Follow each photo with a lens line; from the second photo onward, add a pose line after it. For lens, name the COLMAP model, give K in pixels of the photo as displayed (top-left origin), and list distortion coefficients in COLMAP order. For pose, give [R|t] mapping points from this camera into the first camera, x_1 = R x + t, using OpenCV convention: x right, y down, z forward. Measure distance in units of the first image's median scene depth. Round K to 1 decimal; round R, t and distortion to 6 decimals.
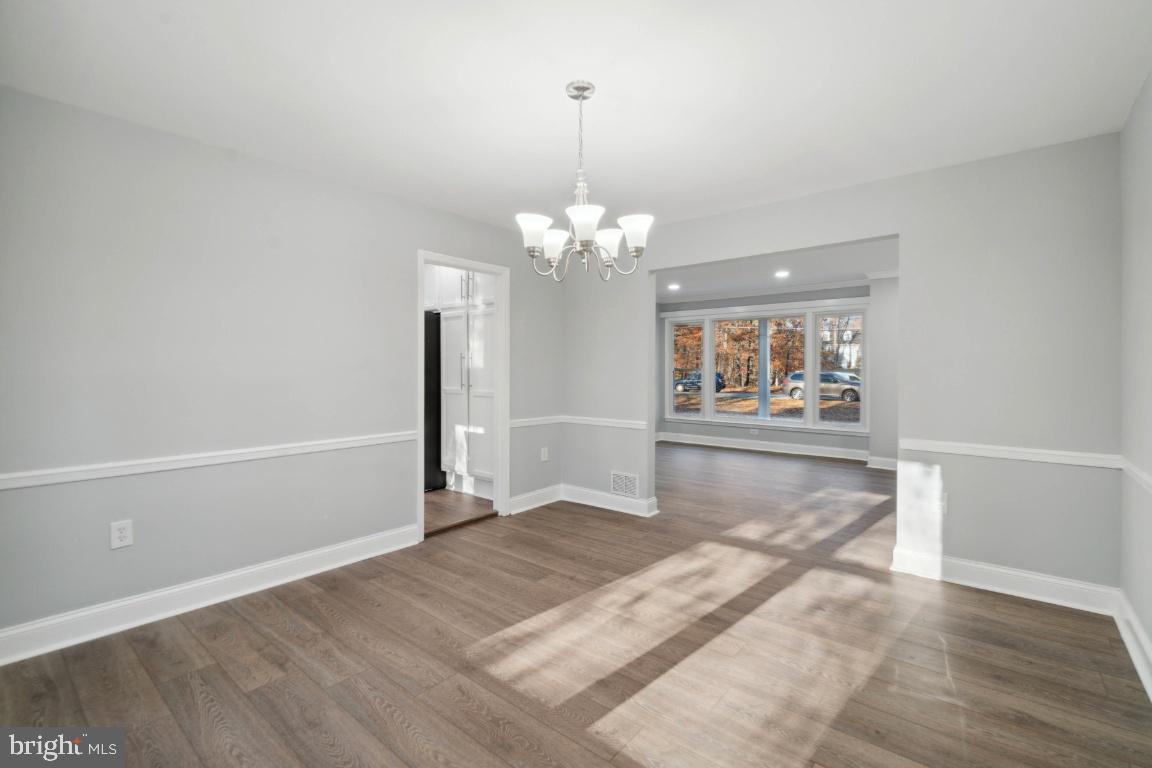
lens RADIAL K [[515.7, 0, 578.9], [0, 515.7, 370.3], [0, 0, 1]] dist [-0.001862, -0.000307]
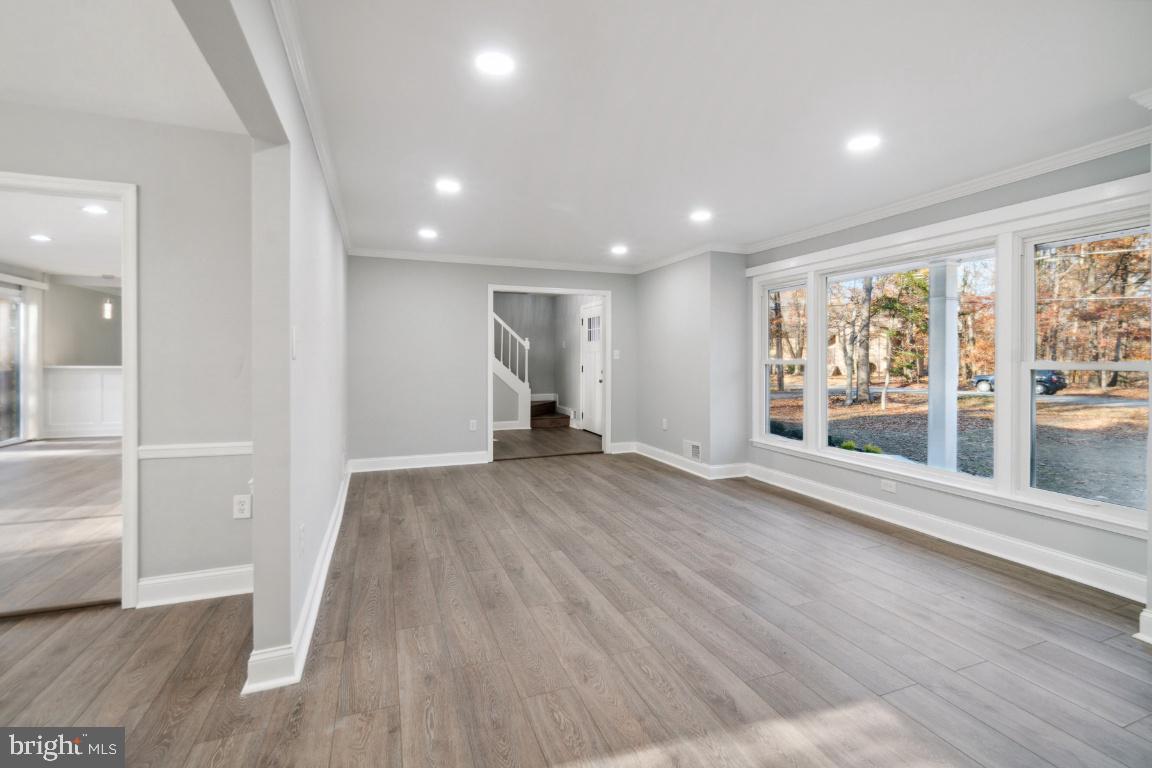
lens RADIAL K [[515.7, 0, 578.9], [0, 515.7, 370.3], [0, 0, 1]] dist [-0.001862, -0.000307]
pose [[0.868267, 0.010060, -0.495996, 0.319790], [-0.002596, 0.999873, 0.015736, -0.000222], [0.496091, -0.012375, 0.868182, 0.404152]]
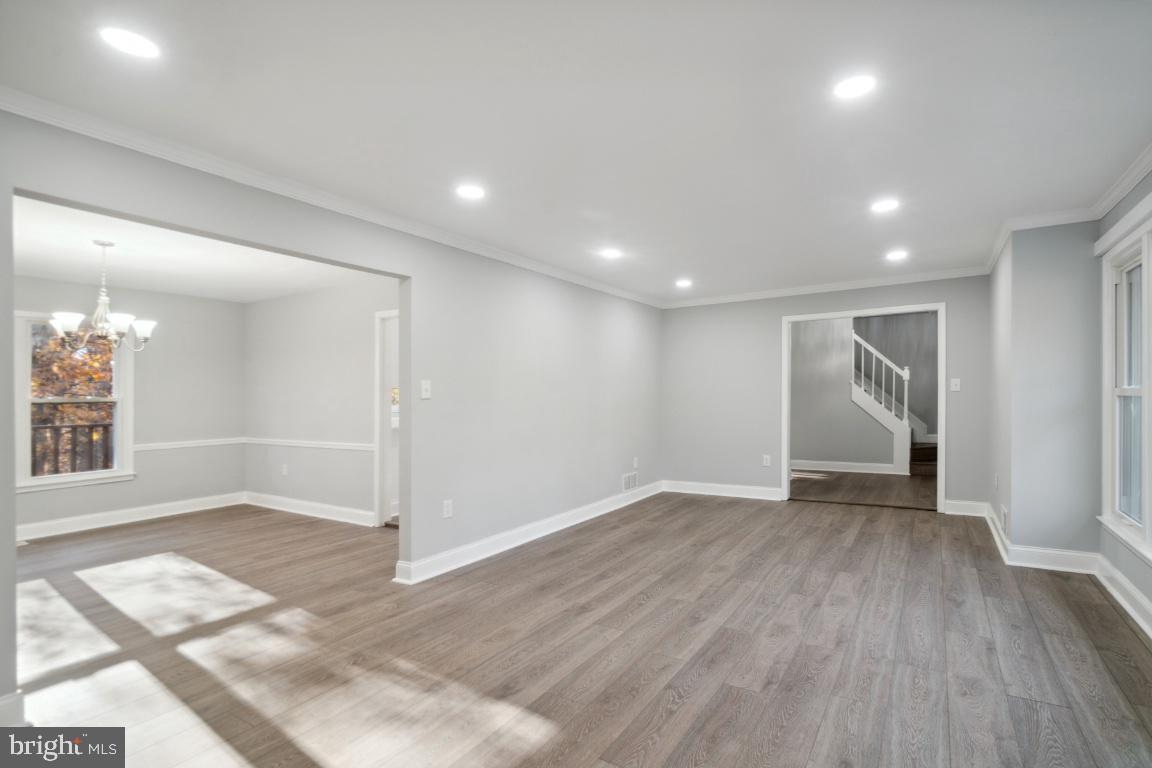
lens RADIAL K [[537.6, 0, 619.0], [0, 537.6, 382.7], [0, 0, 1]] dist [-0.005350, -0.000407]
pose [[0.161670, -0.031471, -0.986343, 0.545018], [0.009450, 0.999495, -0.030341, 0.001288], [0.986800, -0.004415, 0.161885, 0.639788]]
